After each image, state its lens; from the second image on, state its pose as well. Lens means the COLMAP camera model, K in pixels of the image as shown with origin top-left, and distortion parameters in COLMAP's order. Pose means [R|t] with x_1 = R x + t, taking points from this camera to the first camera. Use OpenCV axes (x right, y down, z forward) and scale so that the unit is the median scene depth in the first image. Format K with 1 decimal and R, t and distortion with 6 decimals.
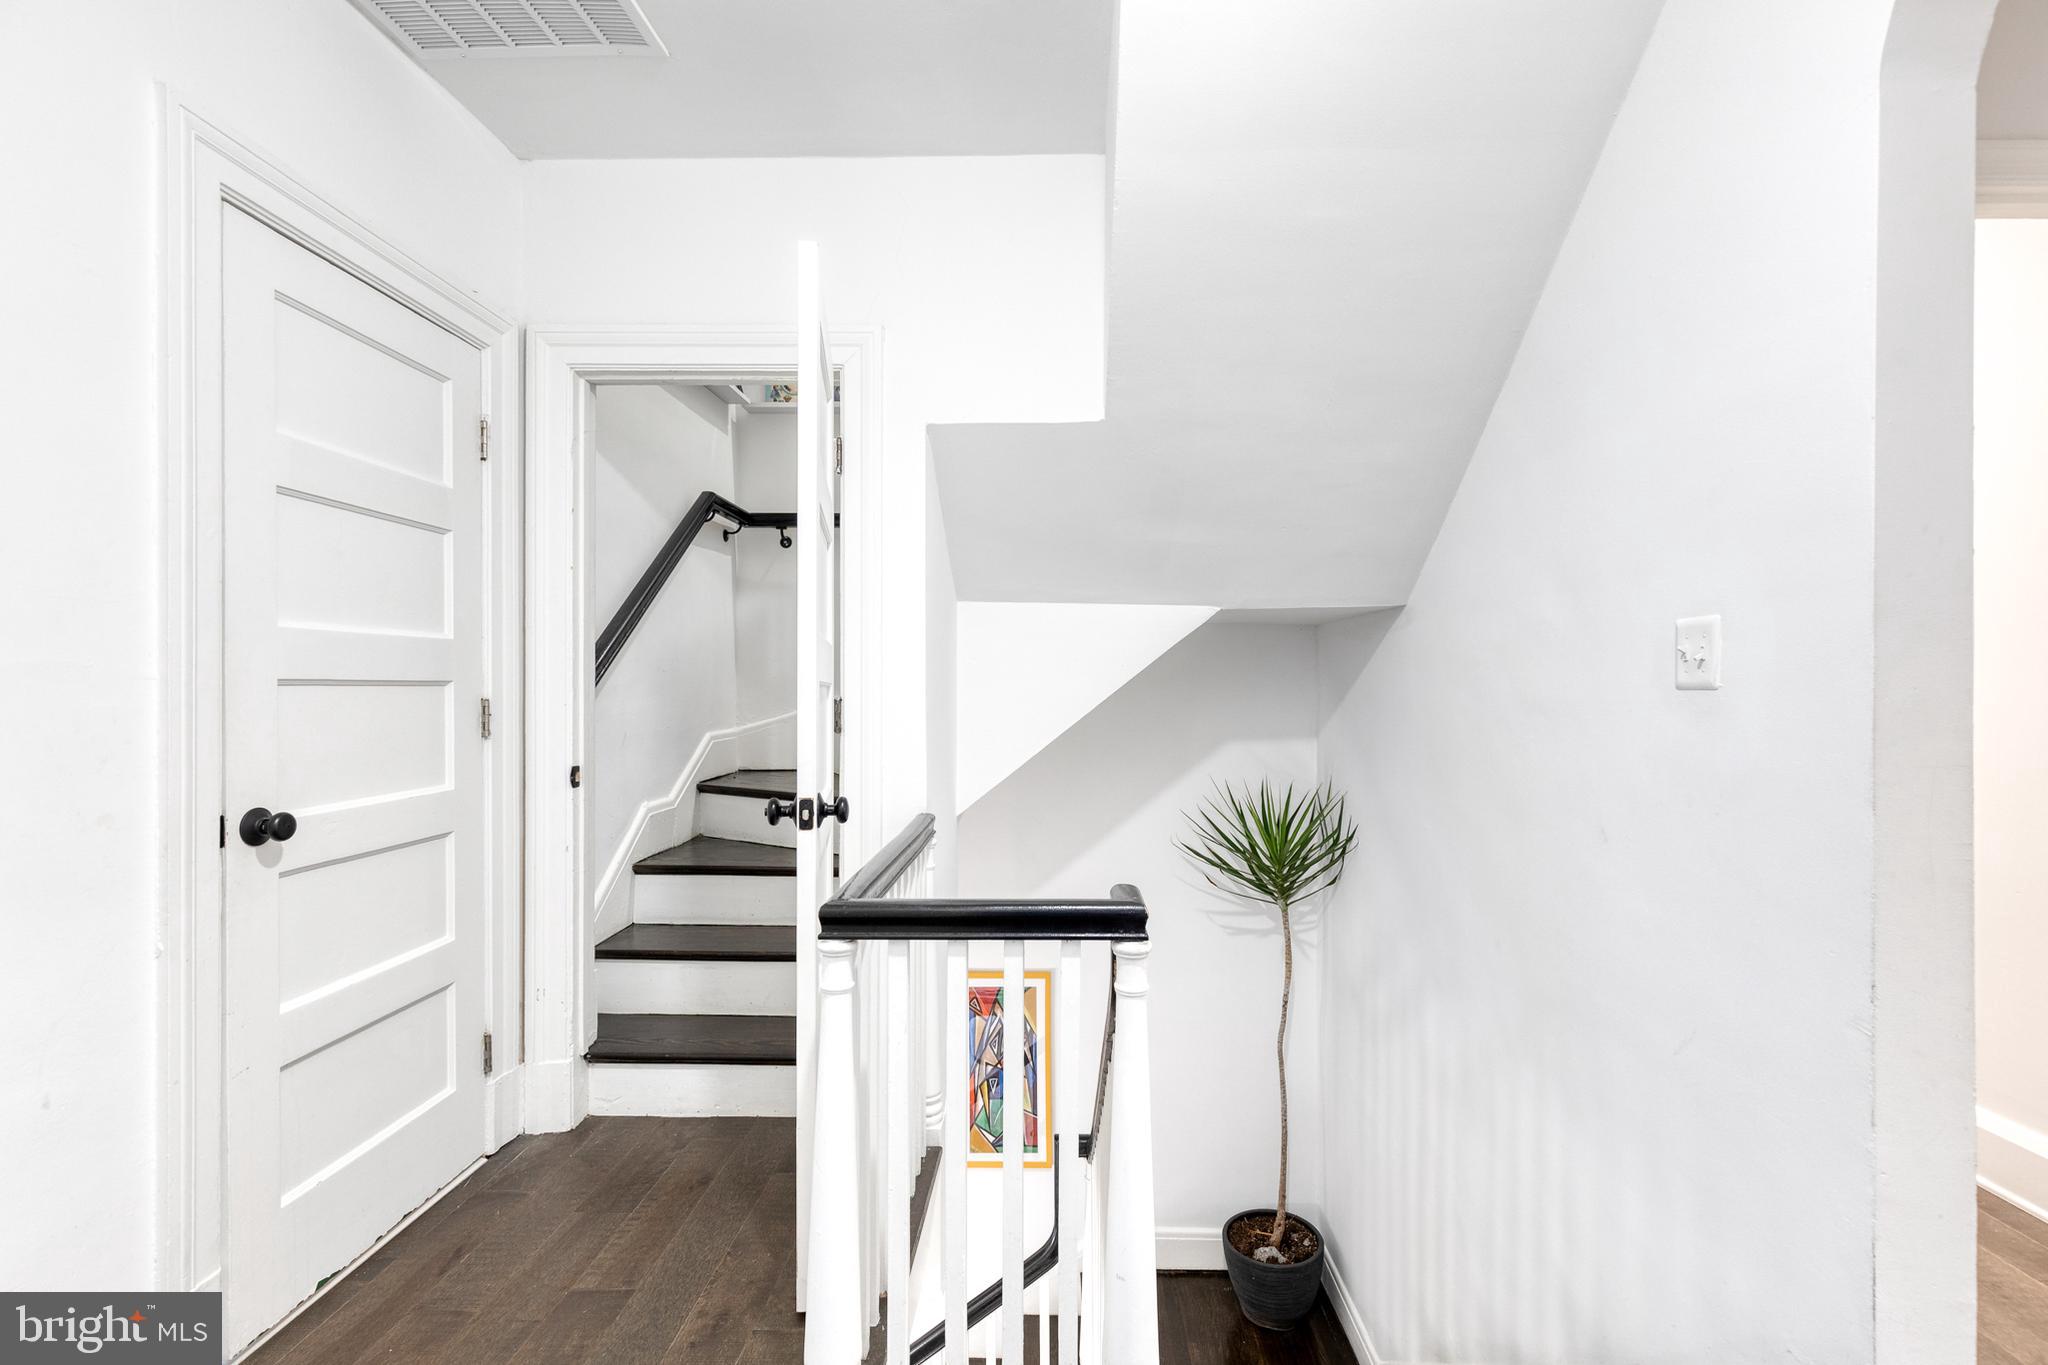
lens RADIAL K [[931.3, 0, 1032.3], [0, 931.3, 682.0], [0, 0, 1]] dist [0.005433, -0.001512]
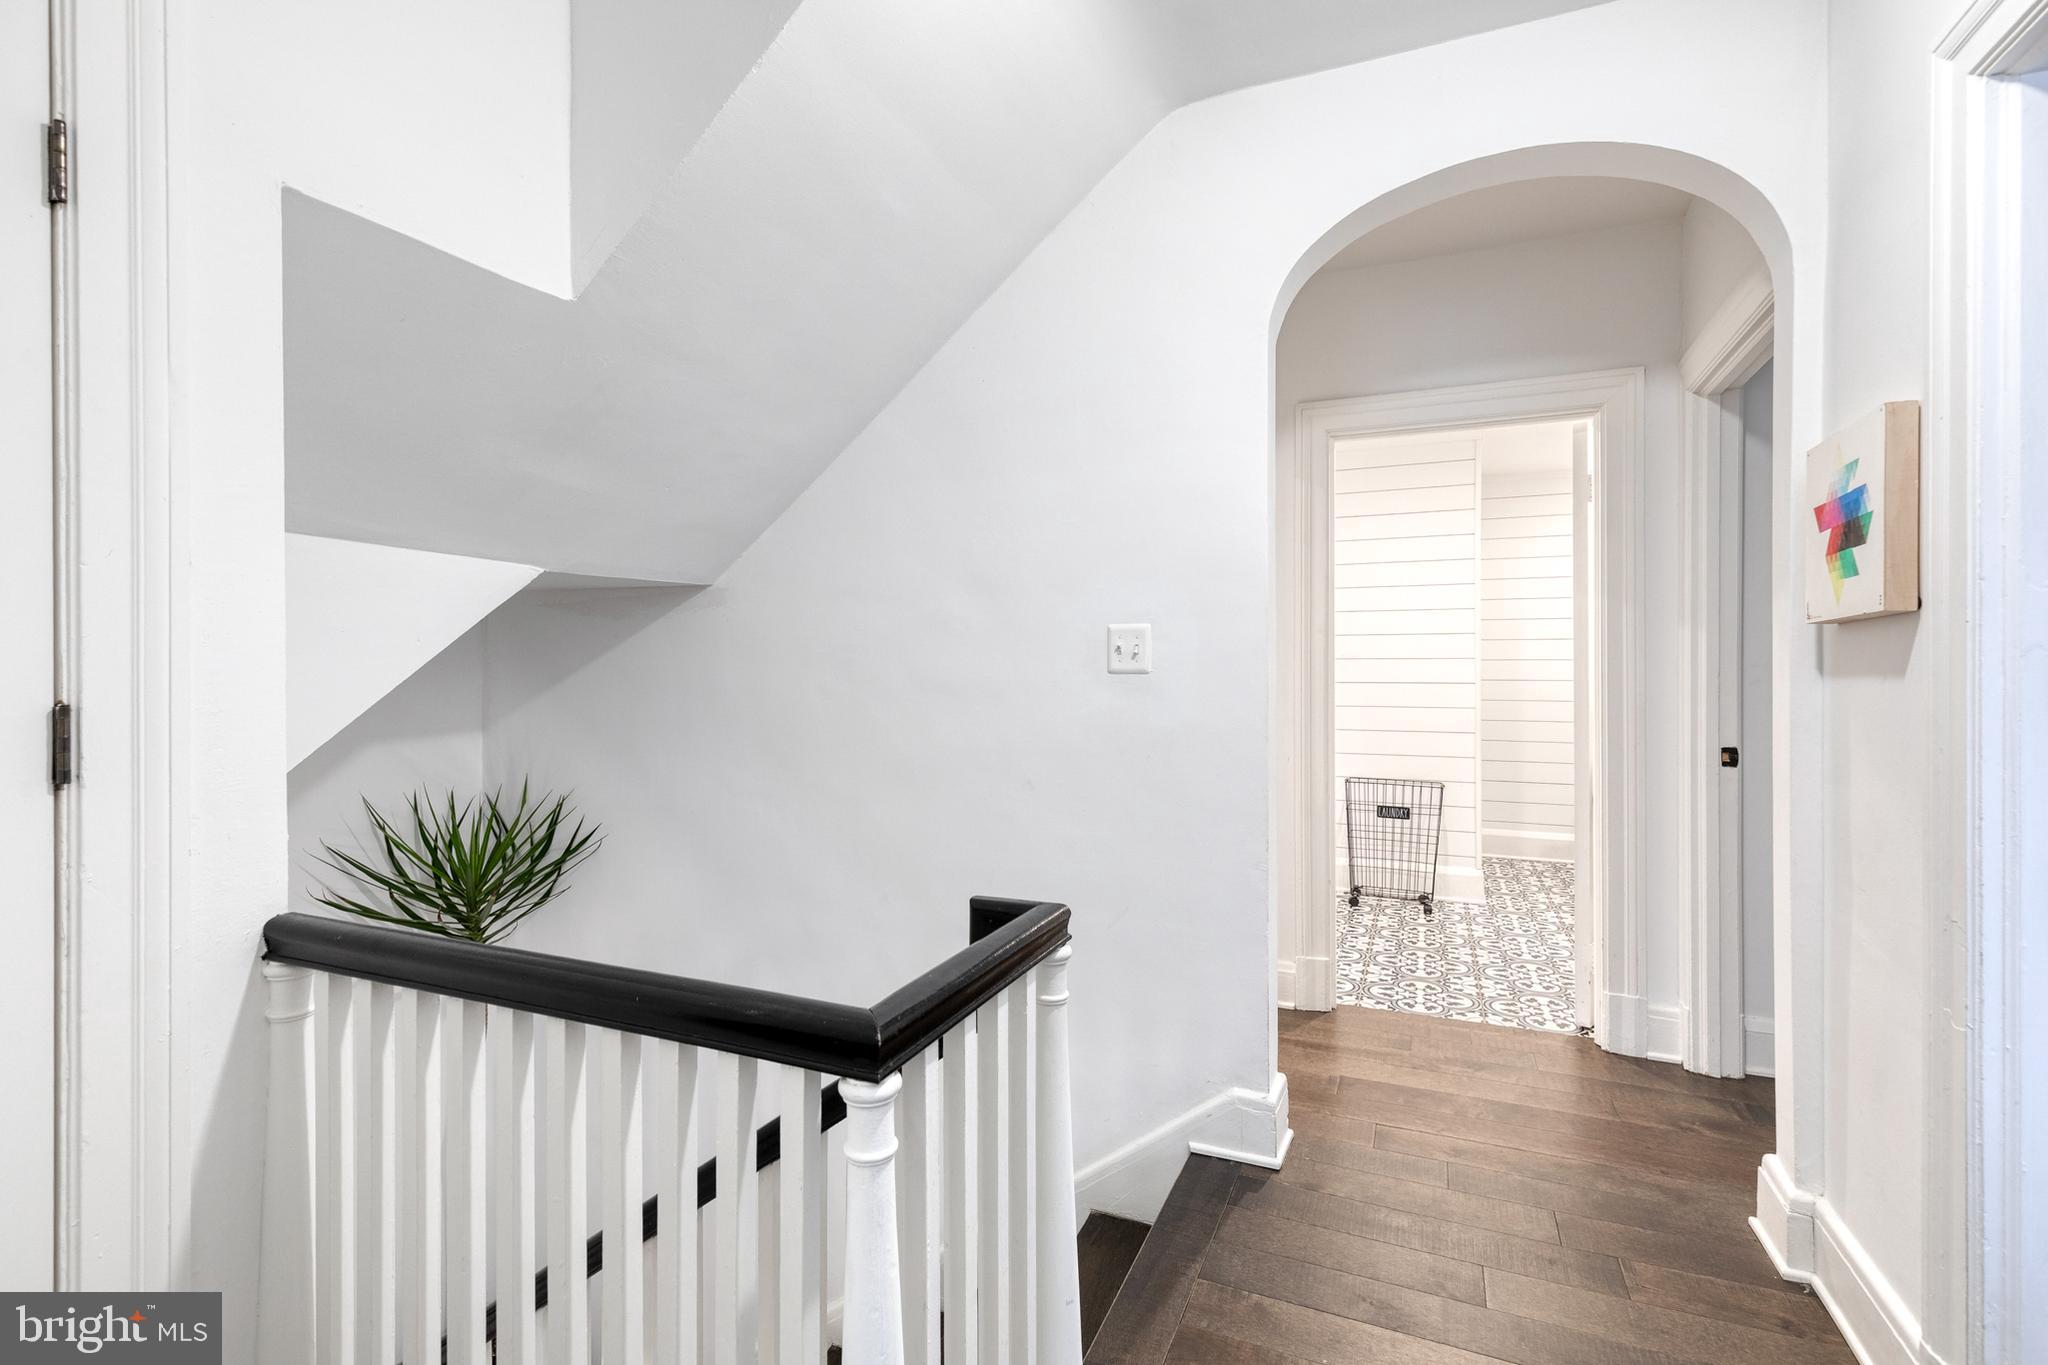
lens RADIAL K [[931.3, 0, 1041.9], [0, 931.3, 668.5], [0, 0, 1]] dist [0.005433, -0.001512]
pose [[0.351031, -0.005471, 0.936348, -0.528192], [-0.004543, 0.999961, 0.007546, -0.007702], [-0.936353, -0.006903, 0.350992, 0.462974]]
